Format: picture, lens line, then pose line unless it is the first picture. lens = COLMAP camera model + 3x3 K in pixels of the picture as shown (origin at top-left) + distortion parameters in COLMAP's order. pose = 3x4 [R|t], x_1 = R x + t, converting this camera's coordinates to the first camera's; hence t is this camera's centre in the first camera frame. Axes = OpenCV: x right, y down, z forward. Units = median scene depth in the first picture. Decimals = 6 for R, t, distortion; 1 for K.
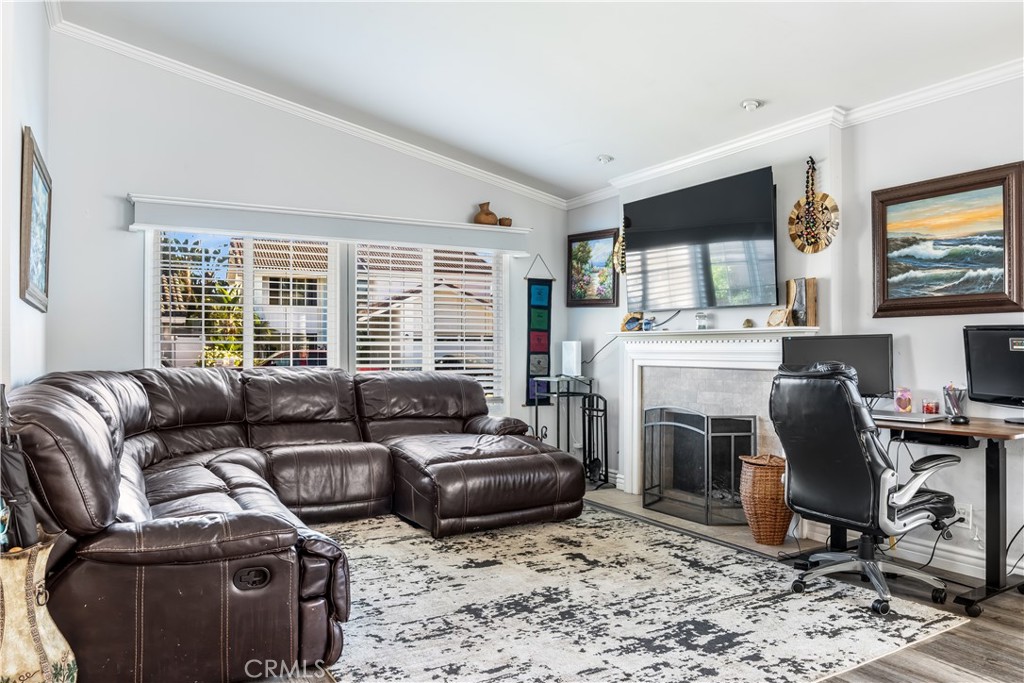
lens RADIAL K [[736.1, 0, 512.0], [0, 736.1, 341.5], [0, 0, 1]] dist [-0.074851, 0.031802]
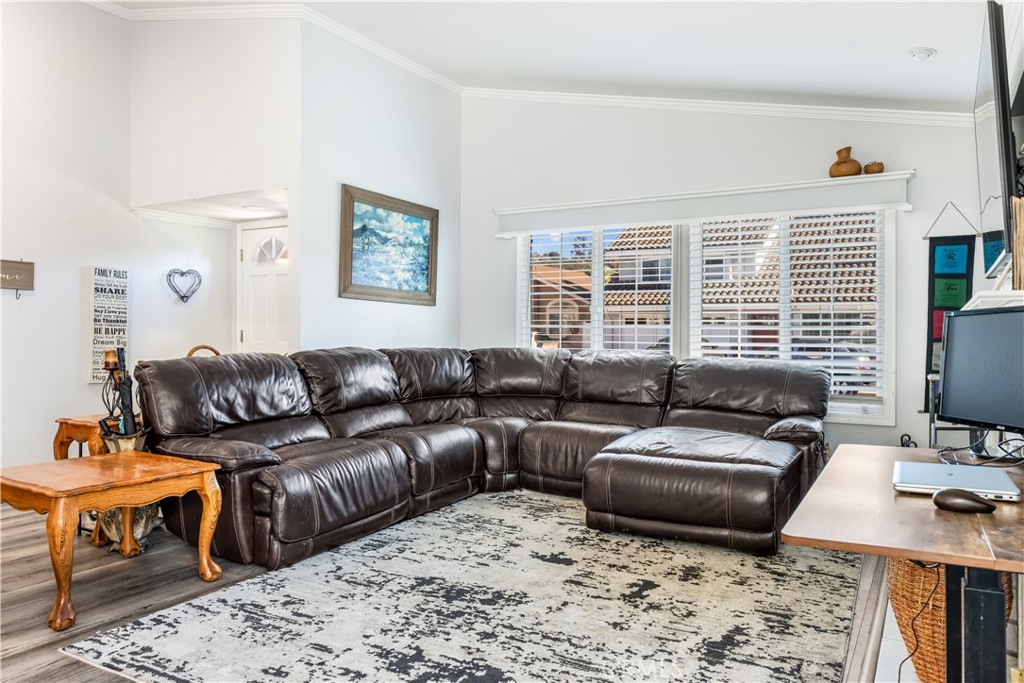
lens RADIAL K [[730.3, 0, 512.7], [0, 730.3, 325.4], [0, 0, 1]] dist [-0.003433, -0.002143]
pose [[0.495431, -0.006903, -0.868620, 0.803866], [0.002336, 0.999975, -0.006614, 0.008952], [0.868644, 0.001248, 0.495435, 0.518579]]
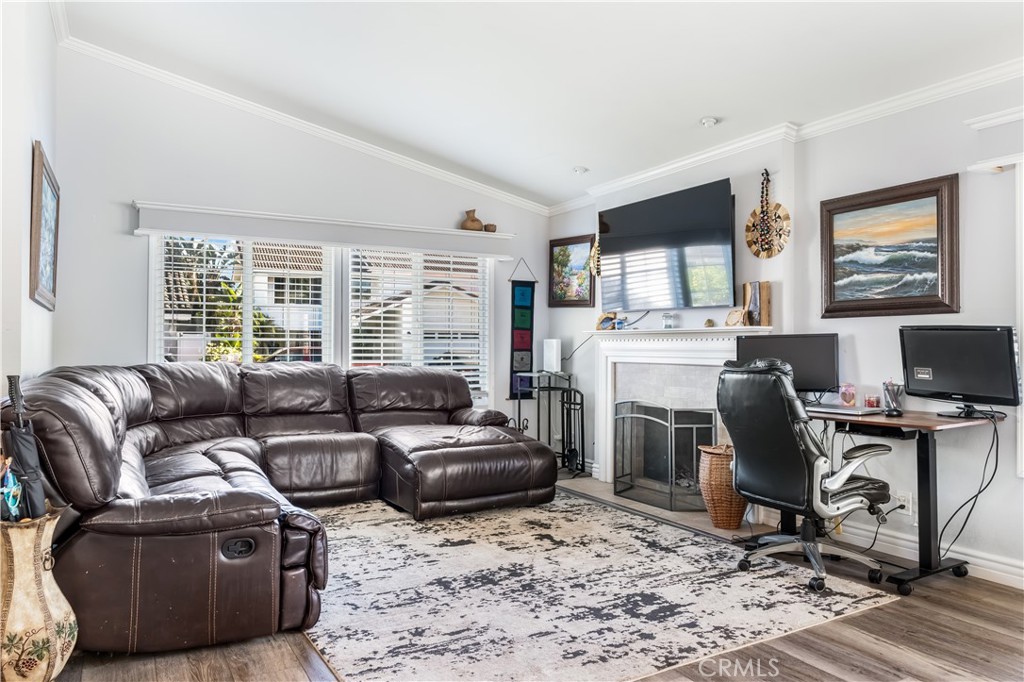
lens RADIAL K [[719.1, 0, 512.0], [0, 719.1, 326.4], [0, 0, 1]] dist [-0.003896, -0.001110]
pose [[0.999990, 0.002578, -0.003556, 0.047197], [-0.002640, 0.999839, -0.017763, -0.000452], [0.003509, 0.017772, 0.999836, -0.083775]]
